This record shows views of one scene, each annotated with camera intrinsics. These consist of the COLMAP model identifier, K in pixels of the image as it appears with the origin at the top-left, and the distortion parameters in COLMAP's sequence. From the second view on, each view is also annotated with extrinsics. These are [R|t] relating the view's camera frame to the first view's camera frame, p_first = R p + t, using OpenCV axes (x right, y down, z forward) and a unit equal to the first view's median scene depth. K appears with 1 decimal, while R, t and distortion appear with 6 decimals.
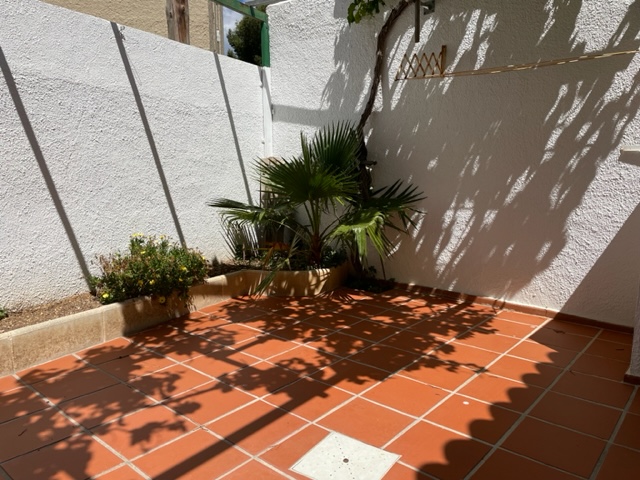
lens RADIAL K [[484.5, 0, 318.0], [0, 484.5, 239.2], [0, 0, 1]] dist [0.092012, -0.110629]
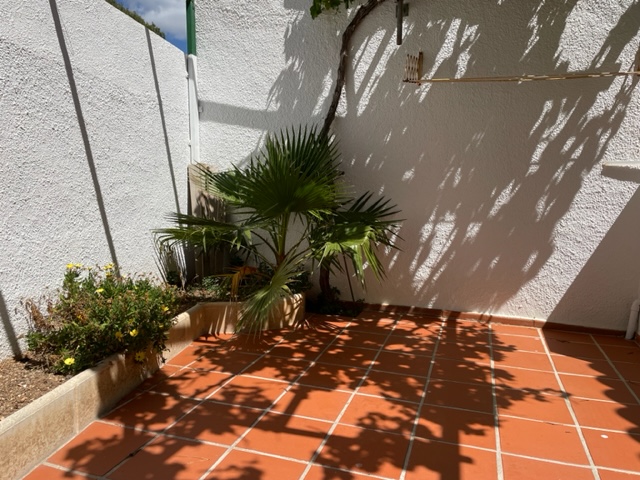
lens RADIAL K [[484.5, 0, 318.6], [0, 484.5, 239.1], [0, 0, 1]] dist [0.092012, -0.110629]
pose [[0.922831, -0.027750, 0.384205, -0.317394], [0.040412, 0.998872, -0.024920, -0.015472], [-0.383080, 0.038523, 0.922912, 0.218940]]
